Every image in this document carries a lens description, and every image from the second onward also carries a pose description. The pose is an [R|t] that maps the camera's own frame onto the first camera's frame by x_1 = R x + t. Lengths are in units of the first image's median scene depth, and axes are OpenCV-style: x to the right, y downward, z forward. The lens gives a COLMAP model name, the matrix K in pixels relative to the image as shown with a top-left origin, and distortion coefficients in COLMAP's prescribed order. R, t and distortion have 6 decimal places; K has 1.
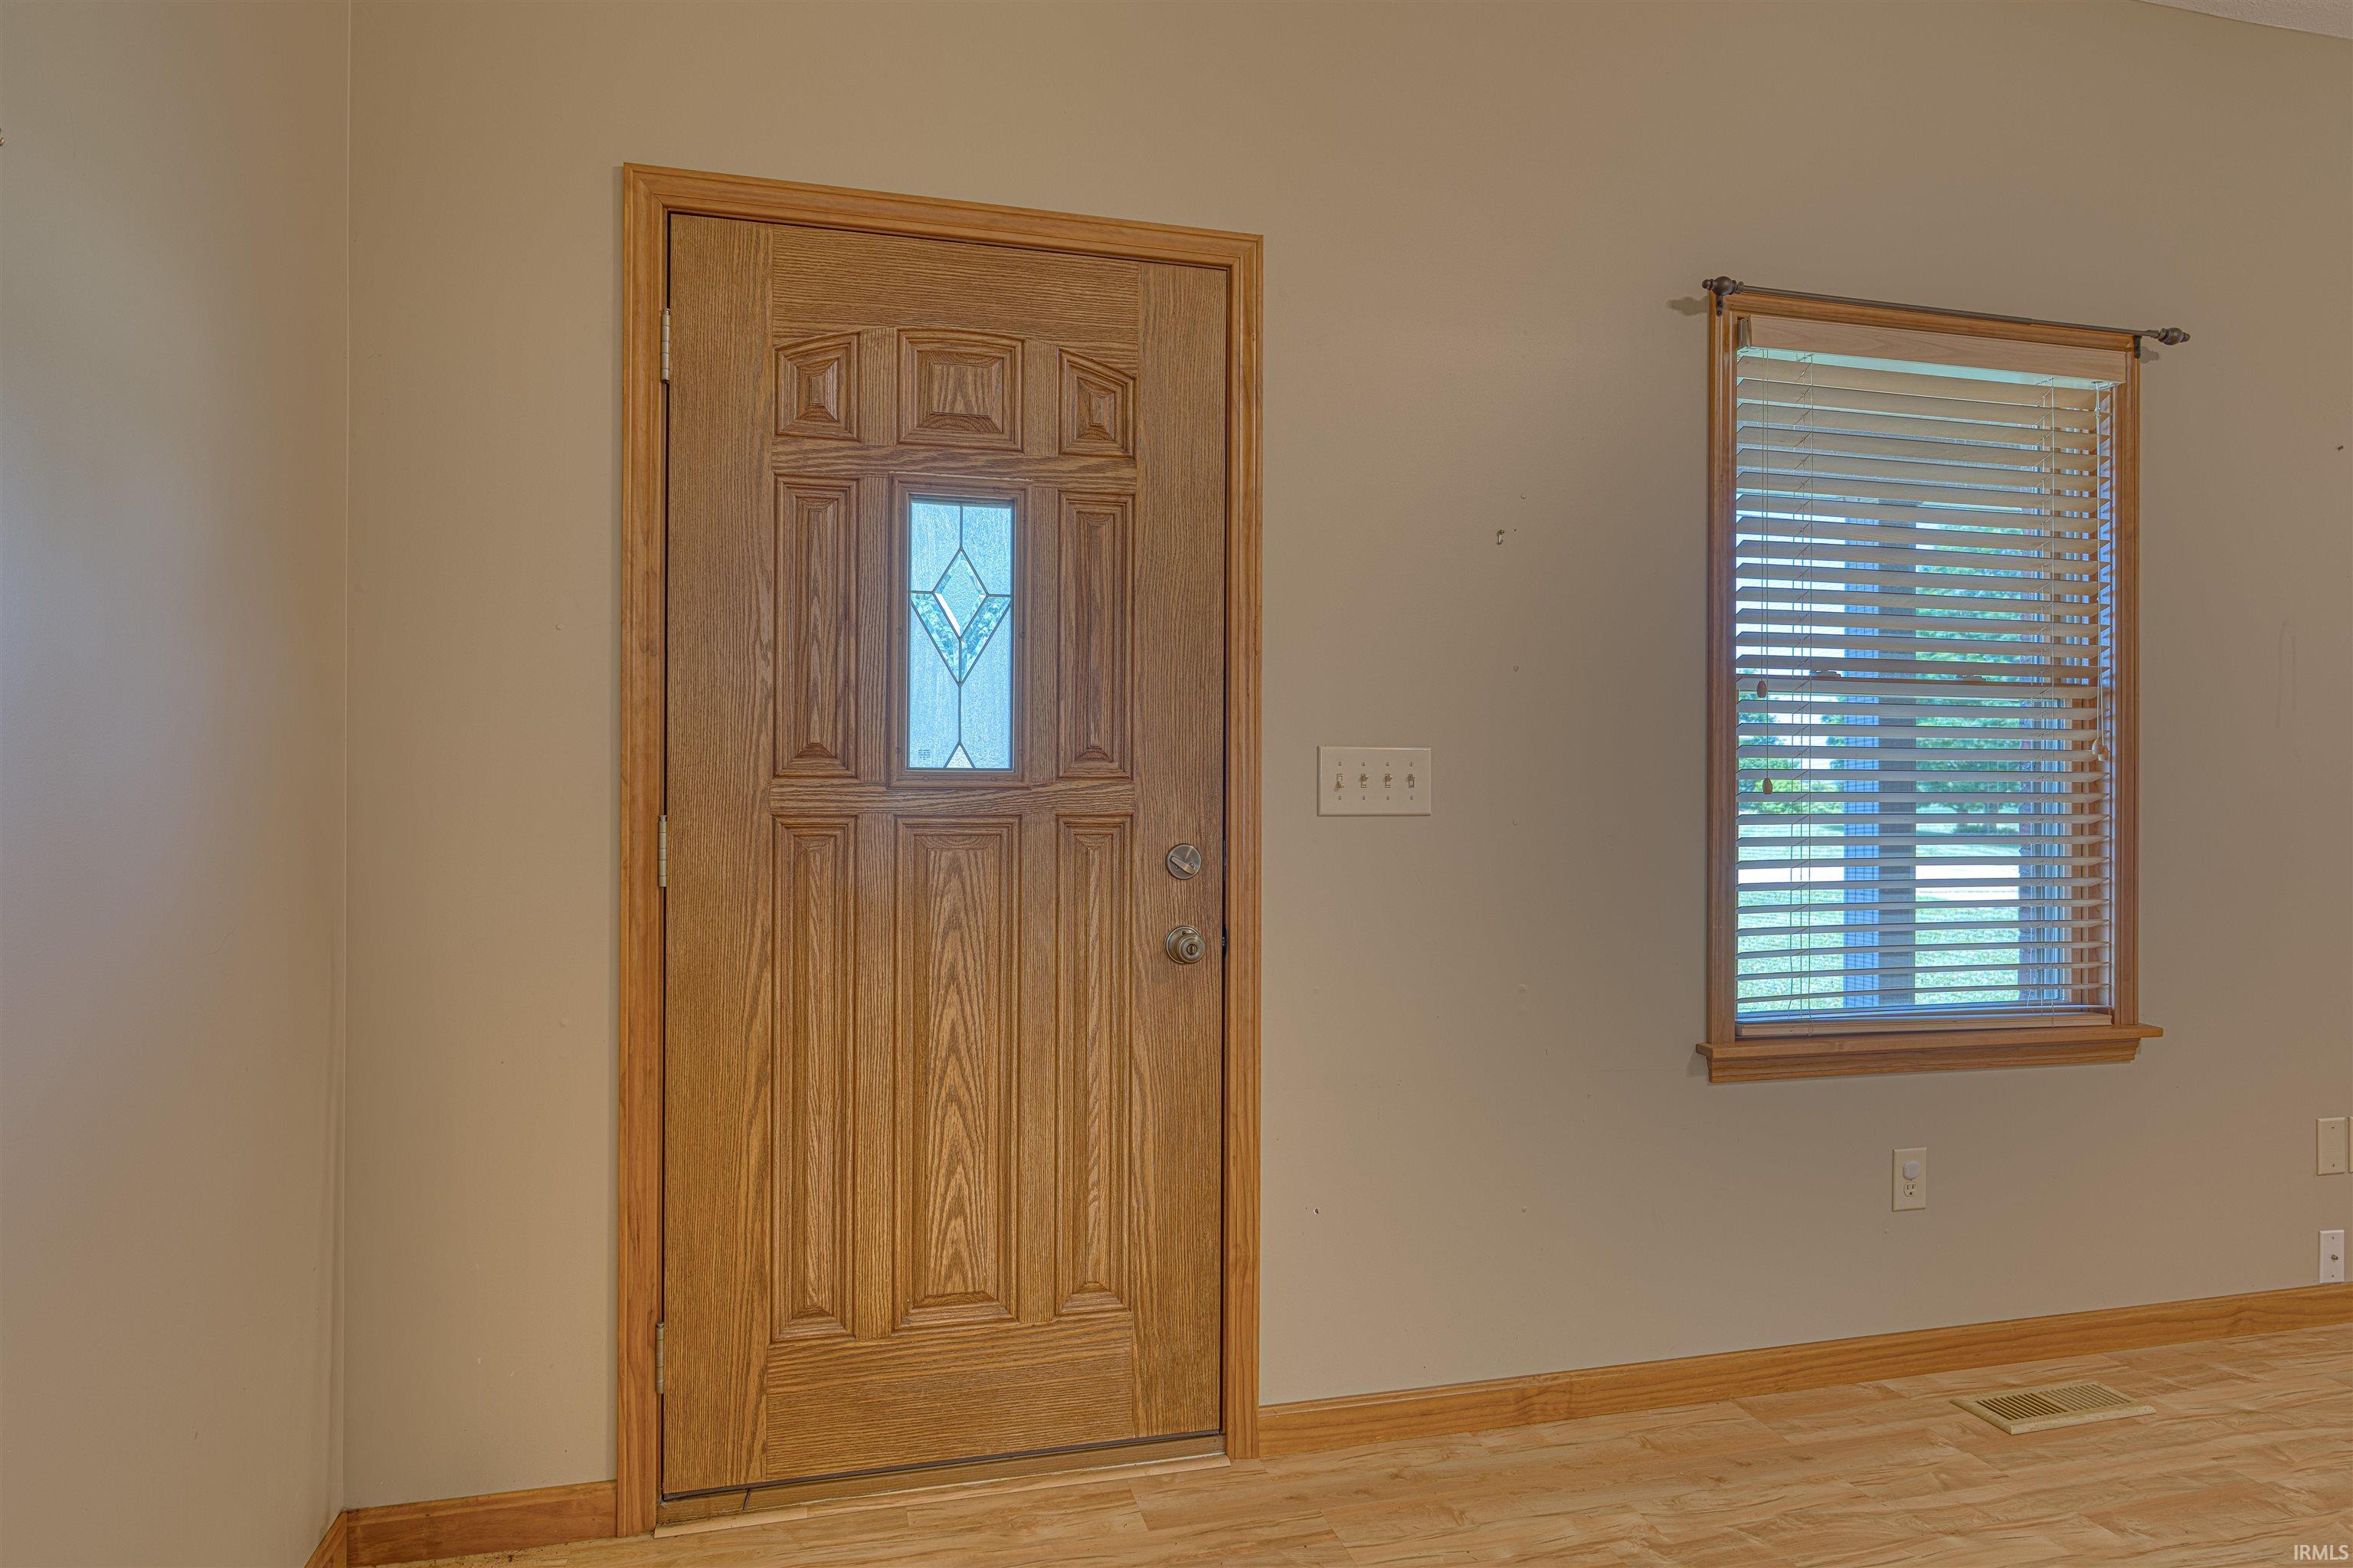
lens RADIAL K [[1432.9, 0, 1183.5], [0, 1432.9, 782.5], [0, 0, 1]] dist [0.003864, 0.000184]
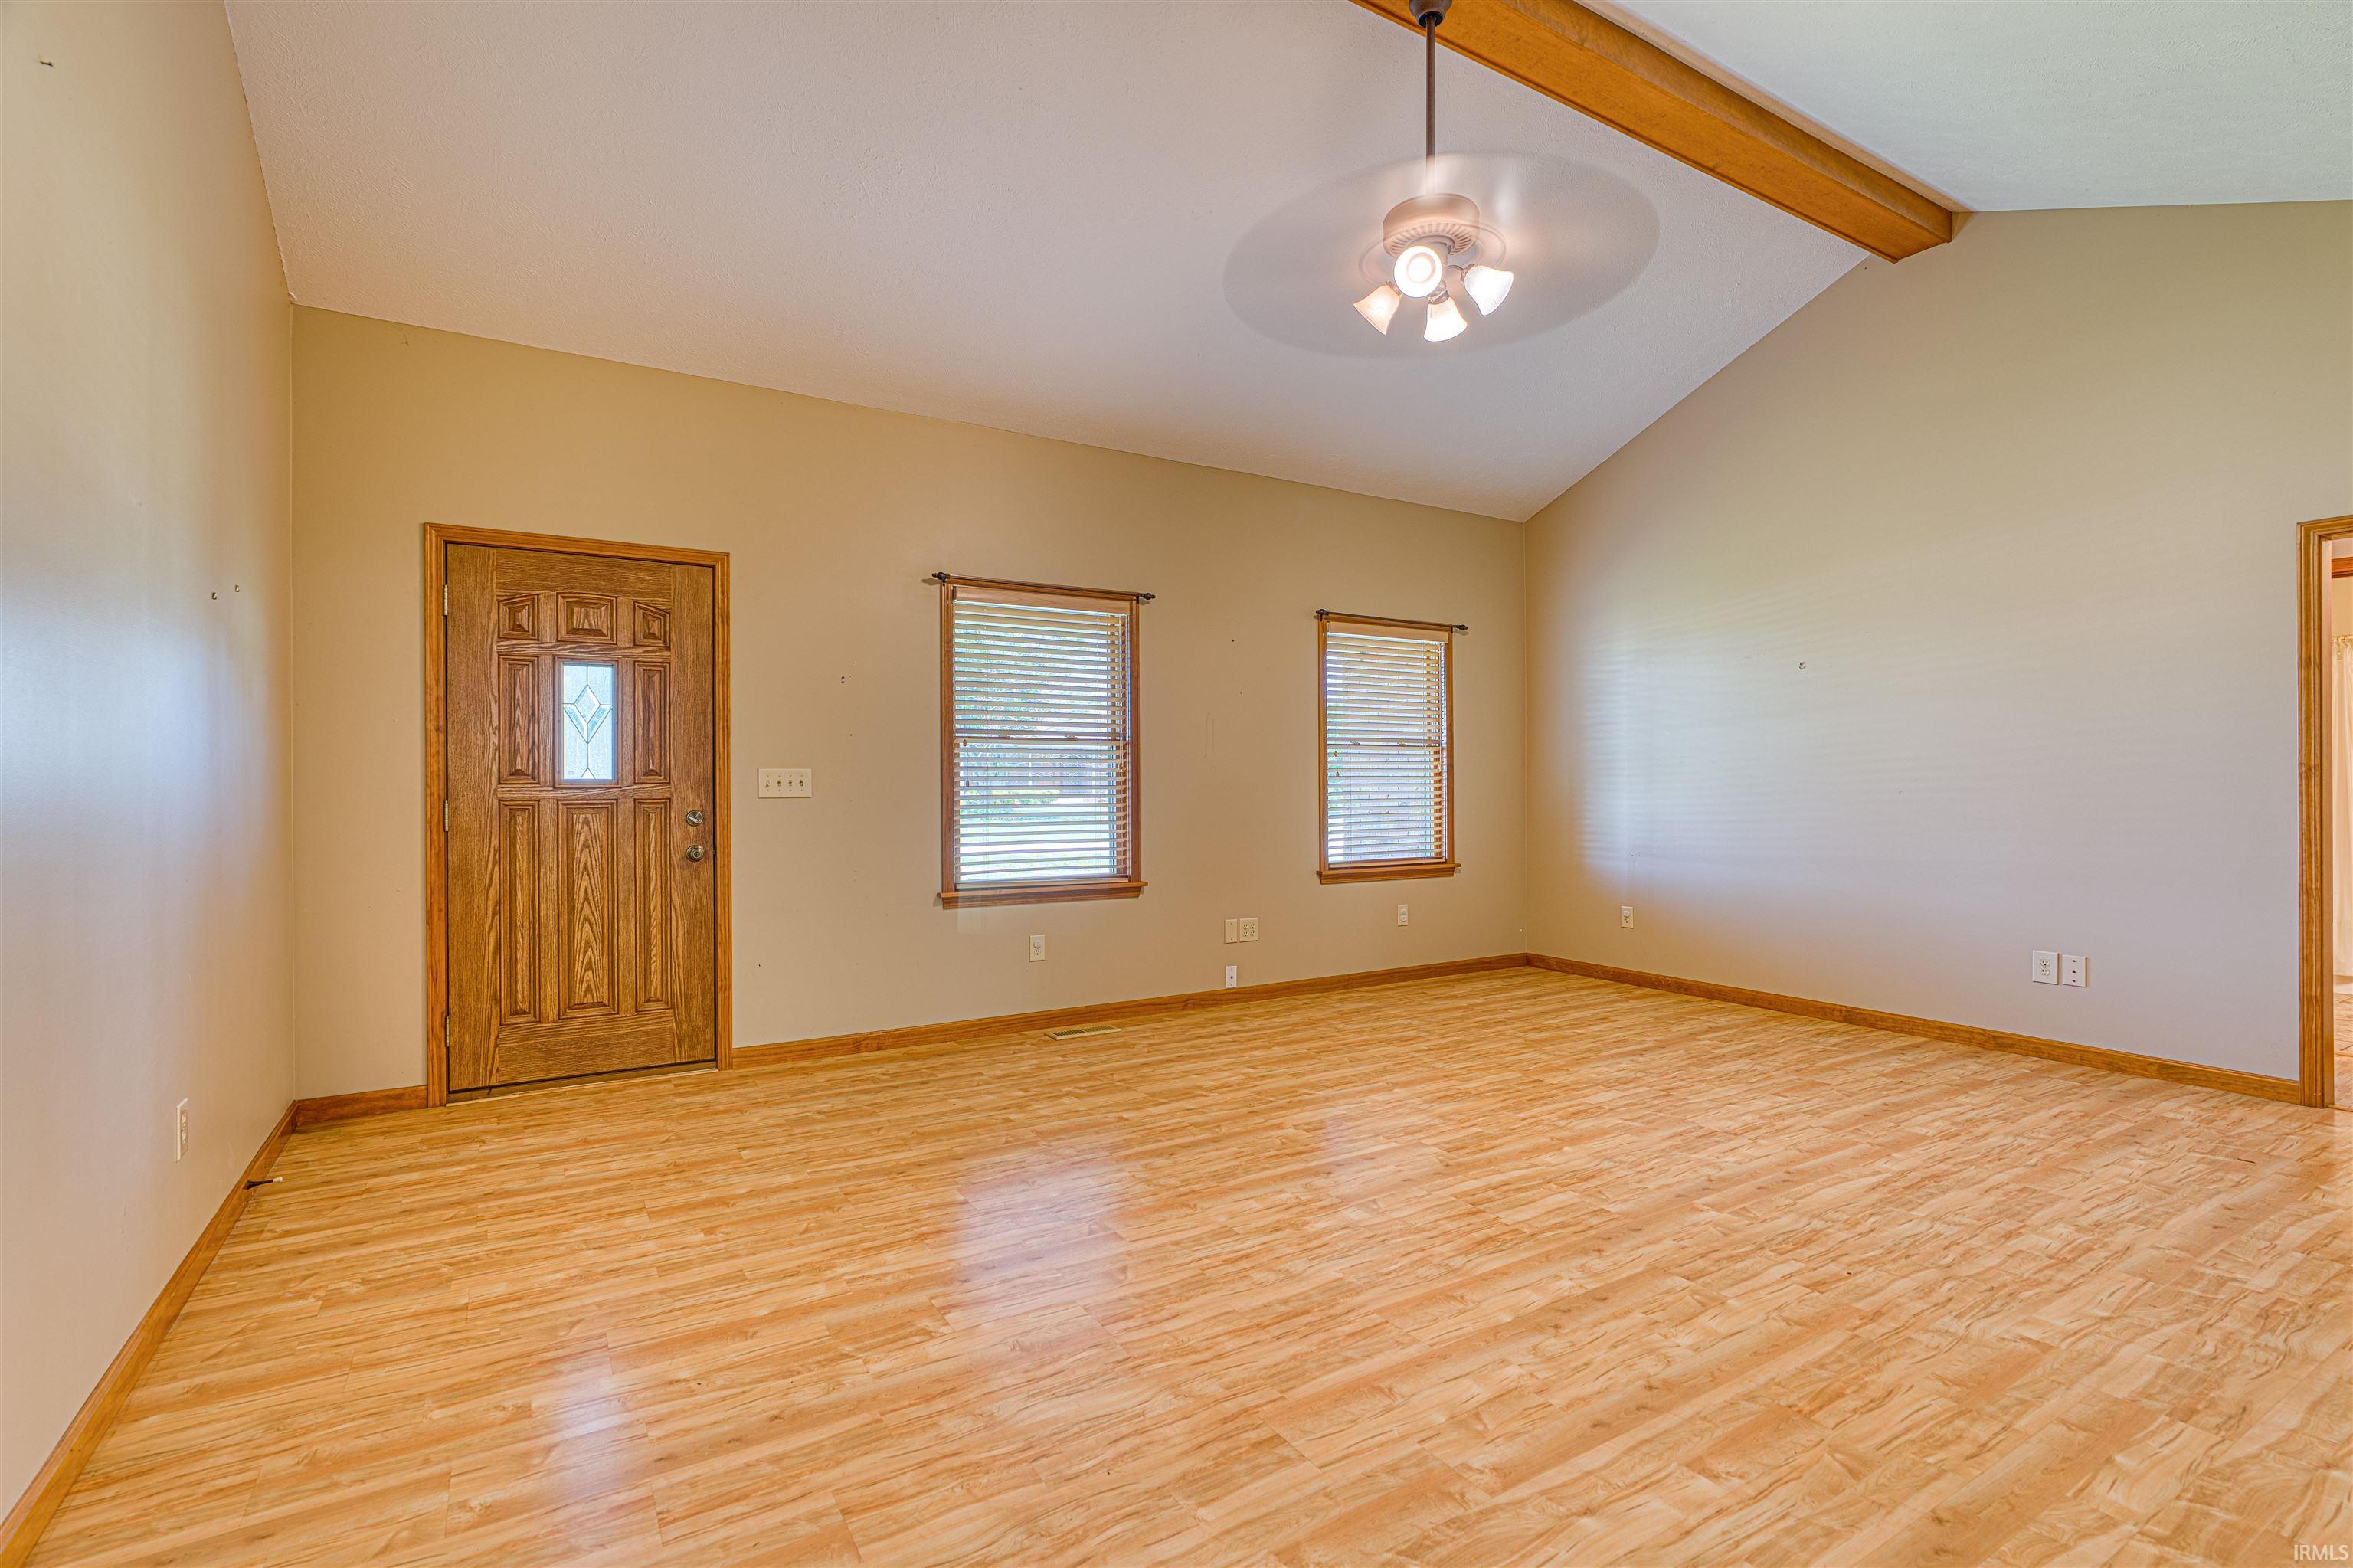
lens RADIAL K [[1090.4, 0, 1169.6], [0, 1090.4, 785.8], [0, 0, 1]] dist [-0.006250, 0.003177]
pose [[0.954019, -0.007391, 0.299654, 0.213088], [0.004259, 0.999929, 0.011105, -0.014781], [-0.299714, -0.009318, 0.953983, -0.962725]]
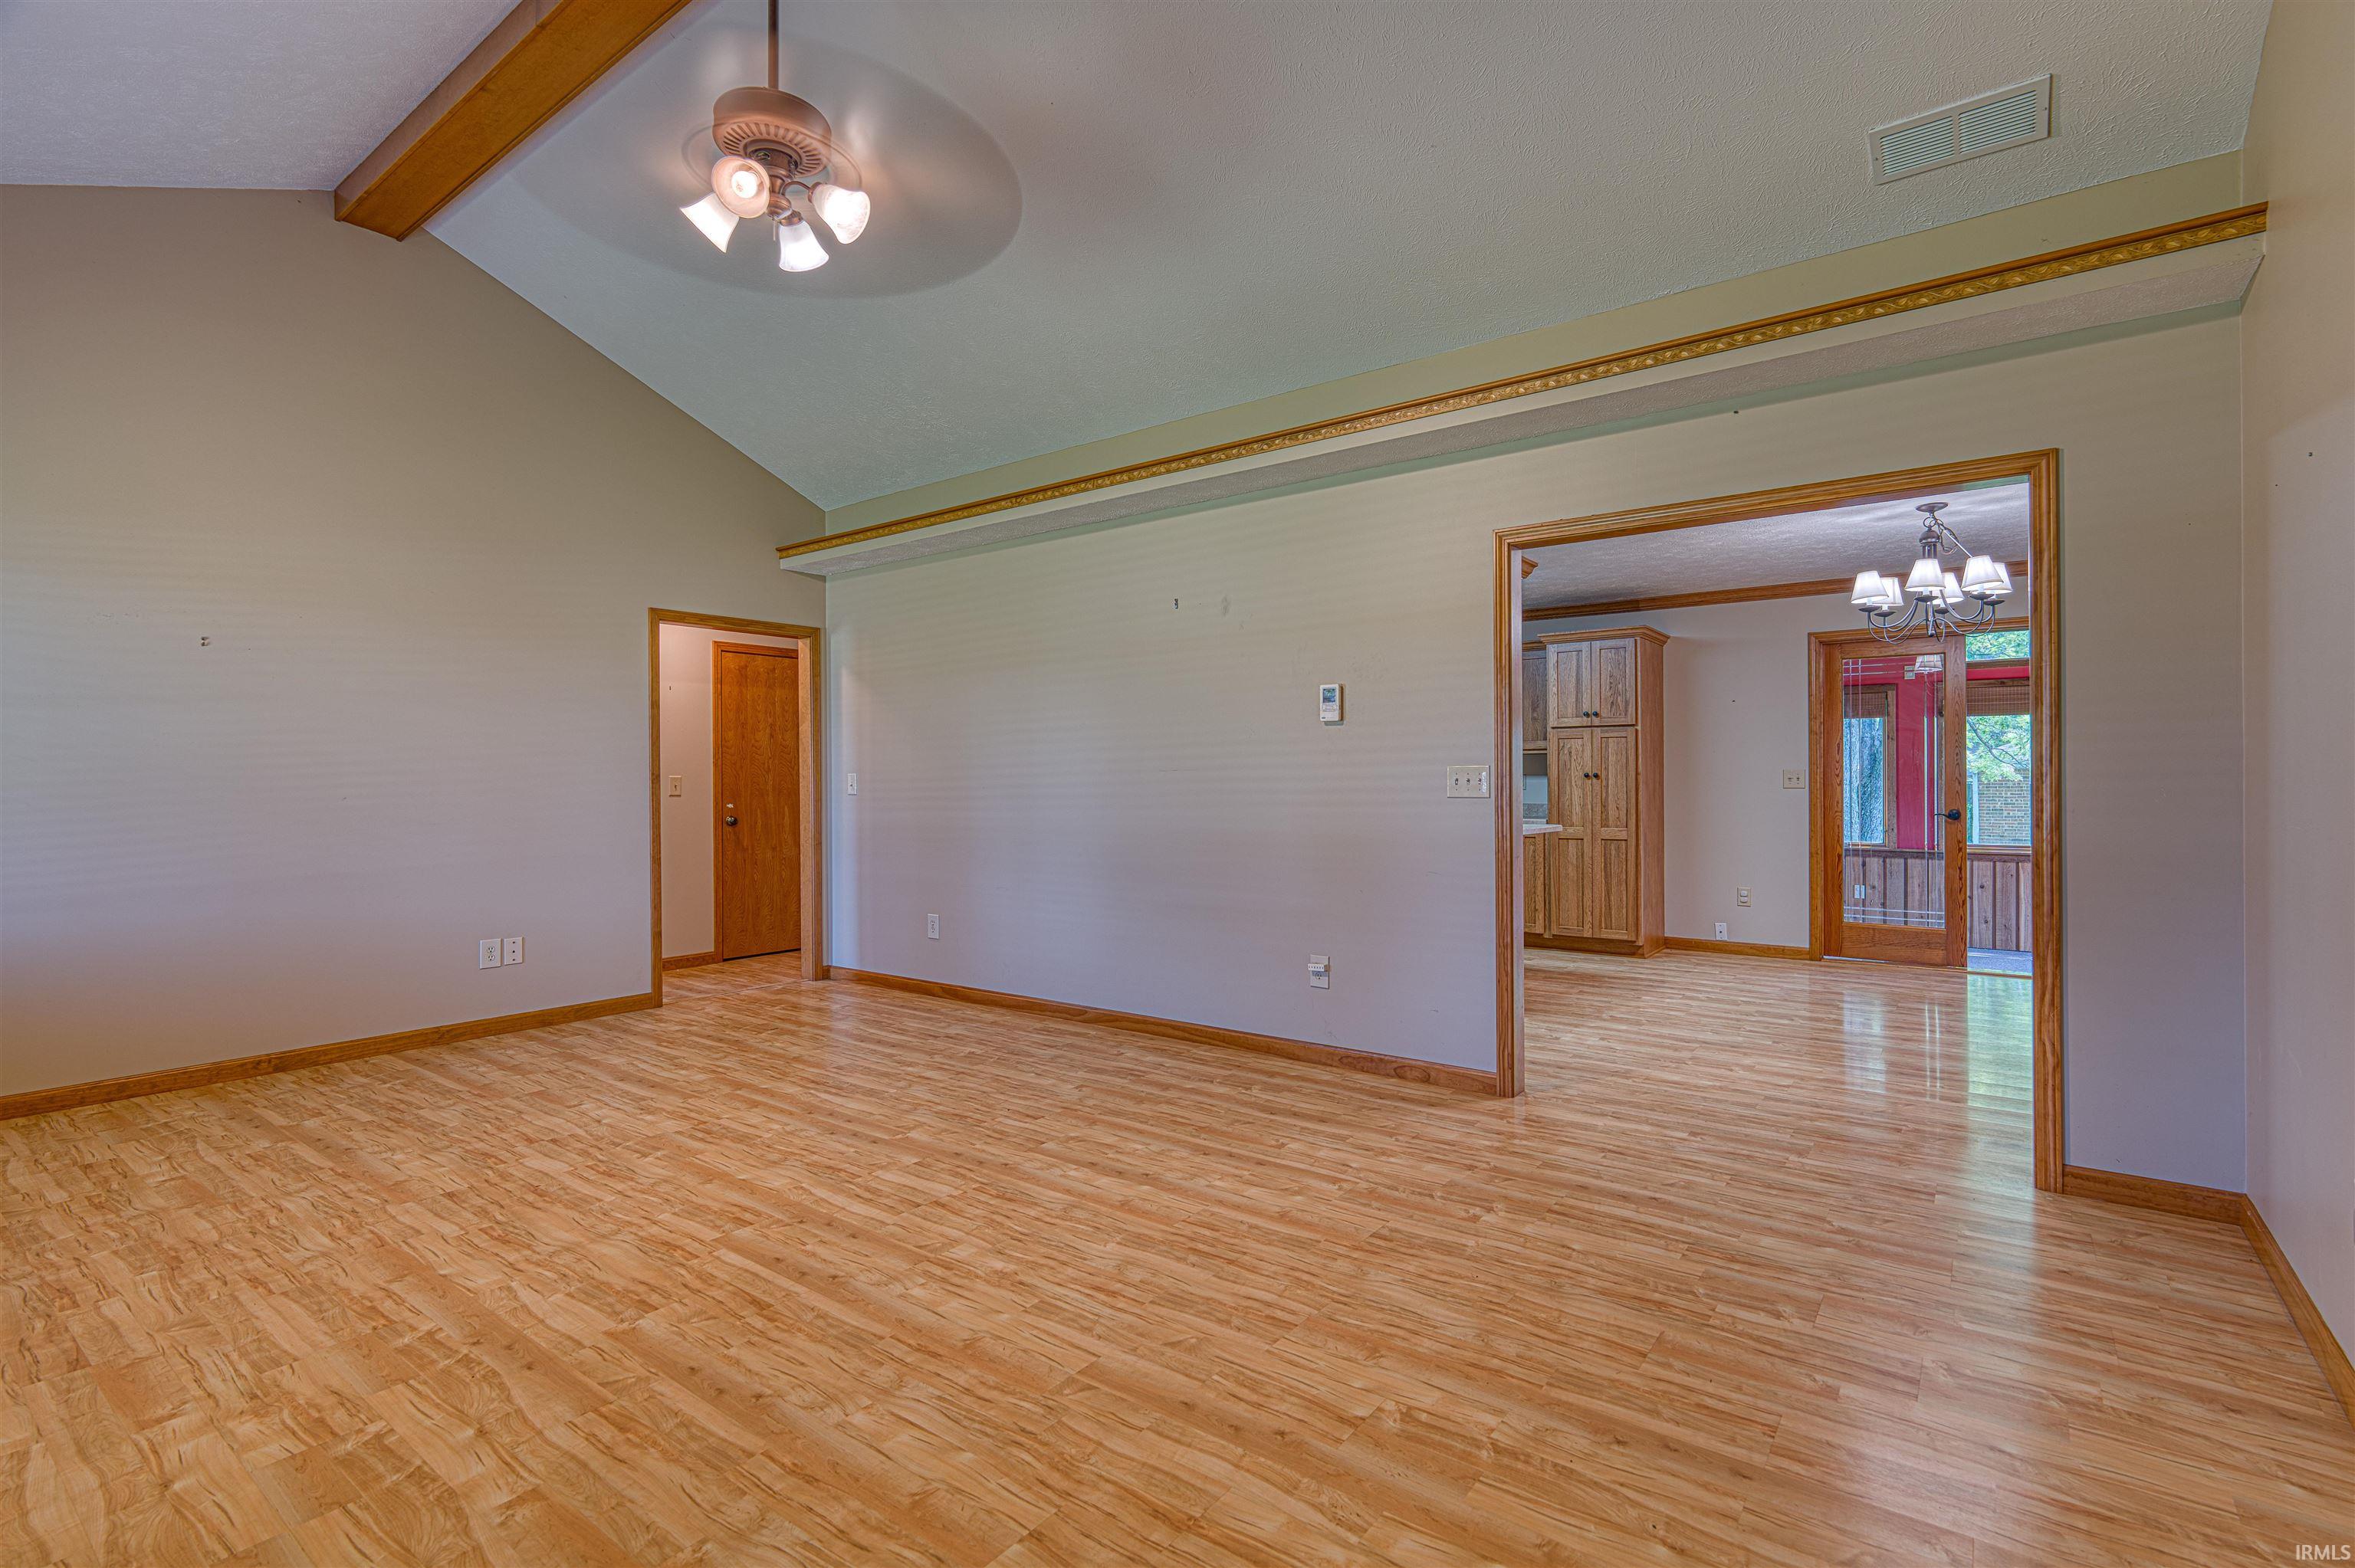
lens RADIAL K [[1091.1, 0, 1176.7], [0, 1091.1, 784.3], [0, 0, 1]] dist [-0.006250, 0.003177]
pose [[-0.634157, -0.002829, 0.773199, -0.674754], [-0.003089, 0.999995, 0.001125, -0.000501], [-0.773198, -0.001675, -0.634162, 2.254213]]
